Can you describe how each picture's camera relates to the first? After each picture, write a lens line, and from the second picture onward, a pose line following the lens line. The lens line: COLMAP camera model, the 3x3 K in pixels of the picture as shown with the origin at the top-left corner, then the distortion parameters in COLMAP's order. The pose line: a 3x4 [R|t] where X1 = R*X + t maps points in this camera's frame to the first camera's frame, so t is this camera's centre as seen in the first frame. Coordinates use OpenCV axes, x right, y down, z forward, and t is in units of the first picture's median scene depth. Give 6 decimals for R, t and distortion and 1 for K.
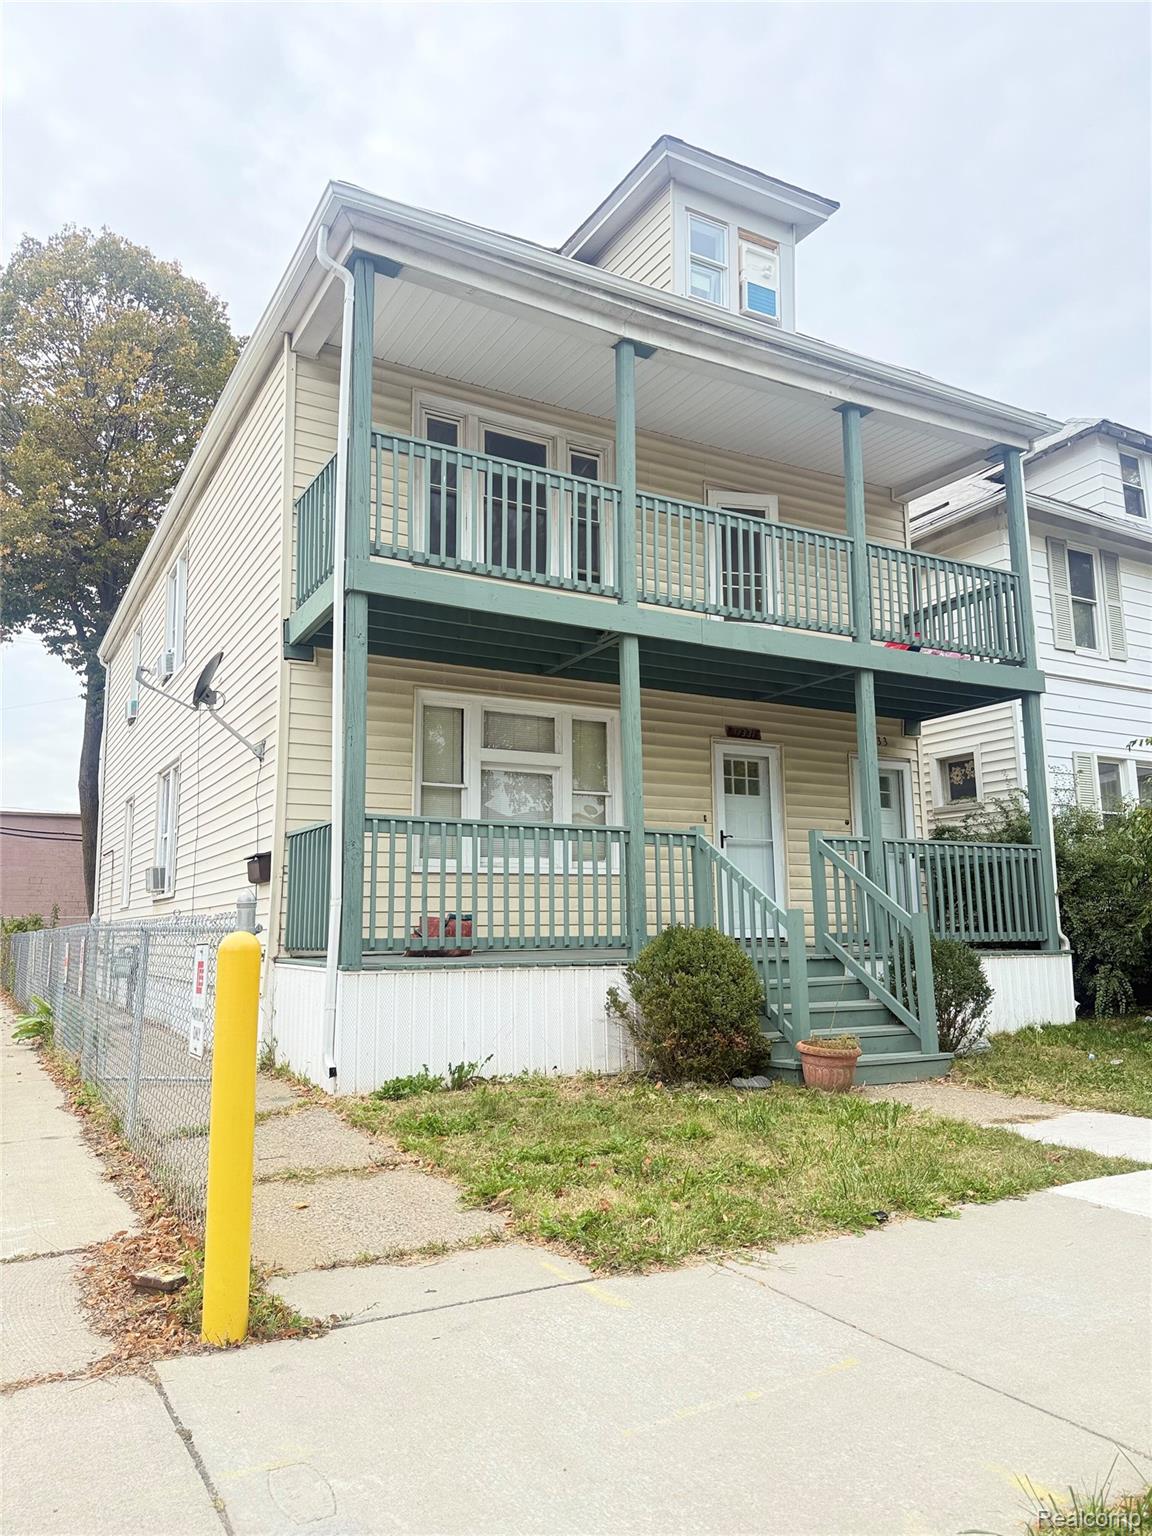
lens RADIAL K [[1064.3, 0, 576.0], [0, 1064.3, 768.0], [0, 0, 1]] dist [0.034808, -0.001295]
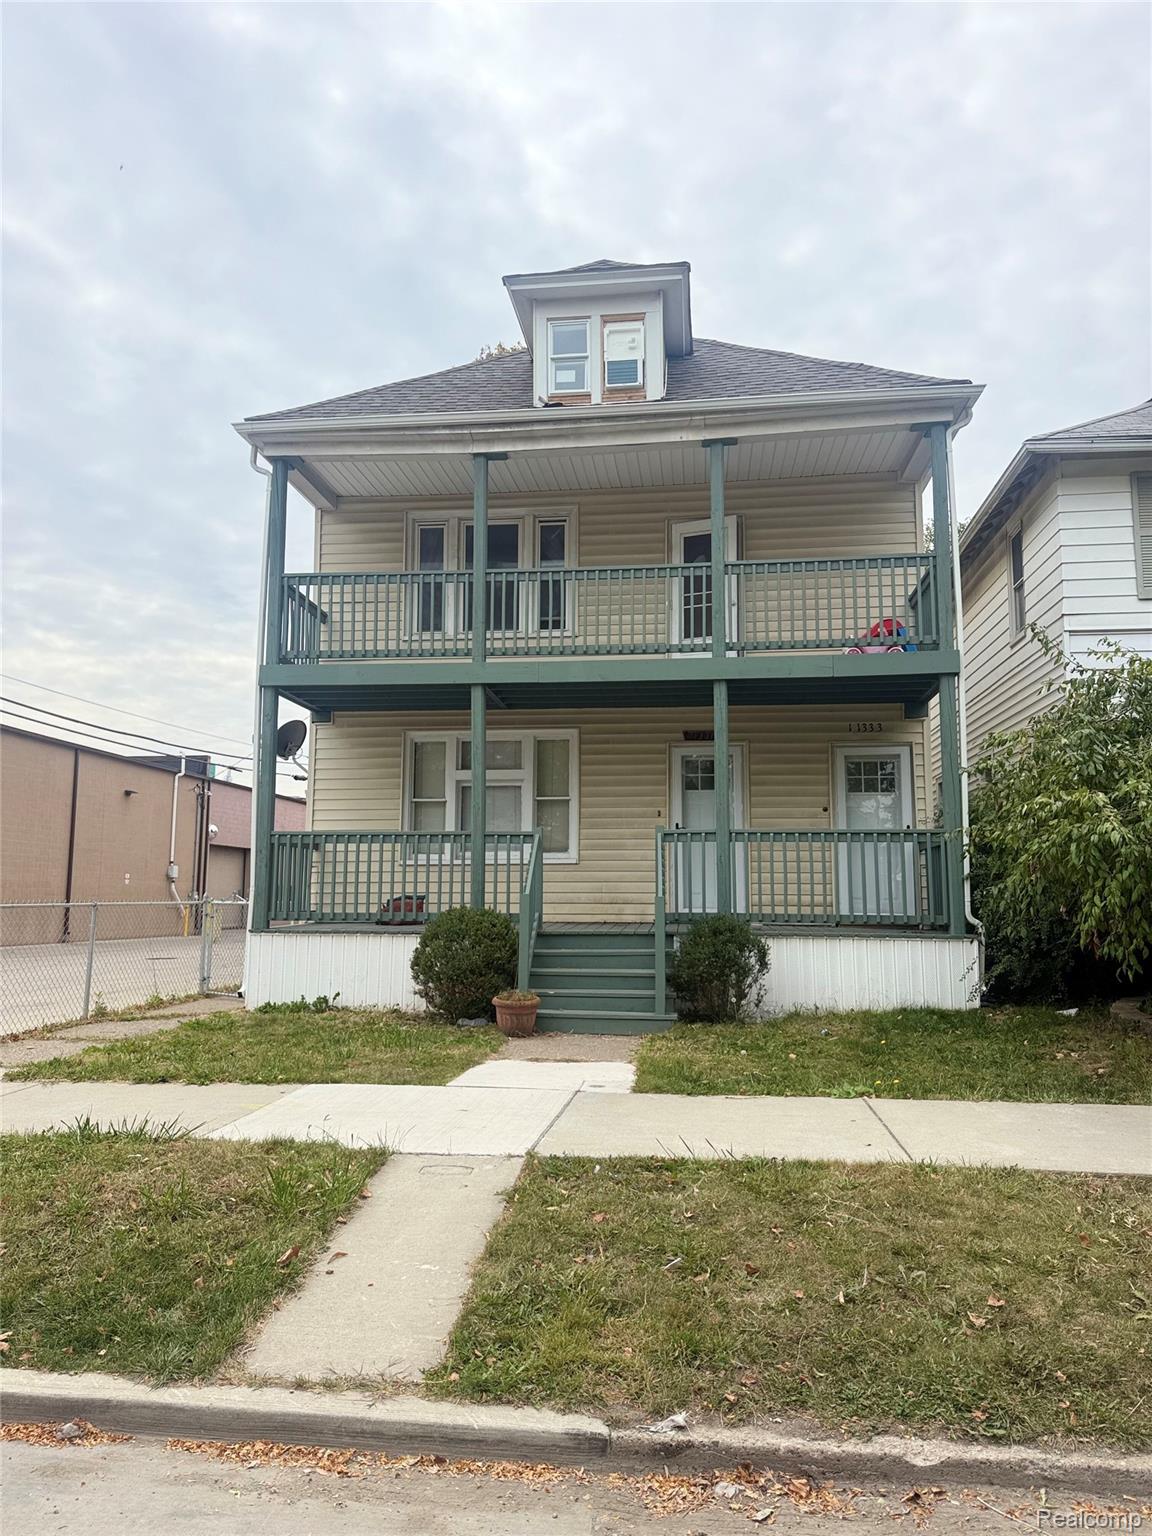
lens RADIAL K [[1074.3, 0, 576.0], [0, 1074.3, 768.0], [0, 0, 1]] dist [0.078209, 0.000684]
pose [[0.810721, -0.060492, -0.582299, 0.802412], [0.077517, 0.996982, 0.004354, -0.015949], [0.580278, -0.048668, 0.812963, -0.011996]]
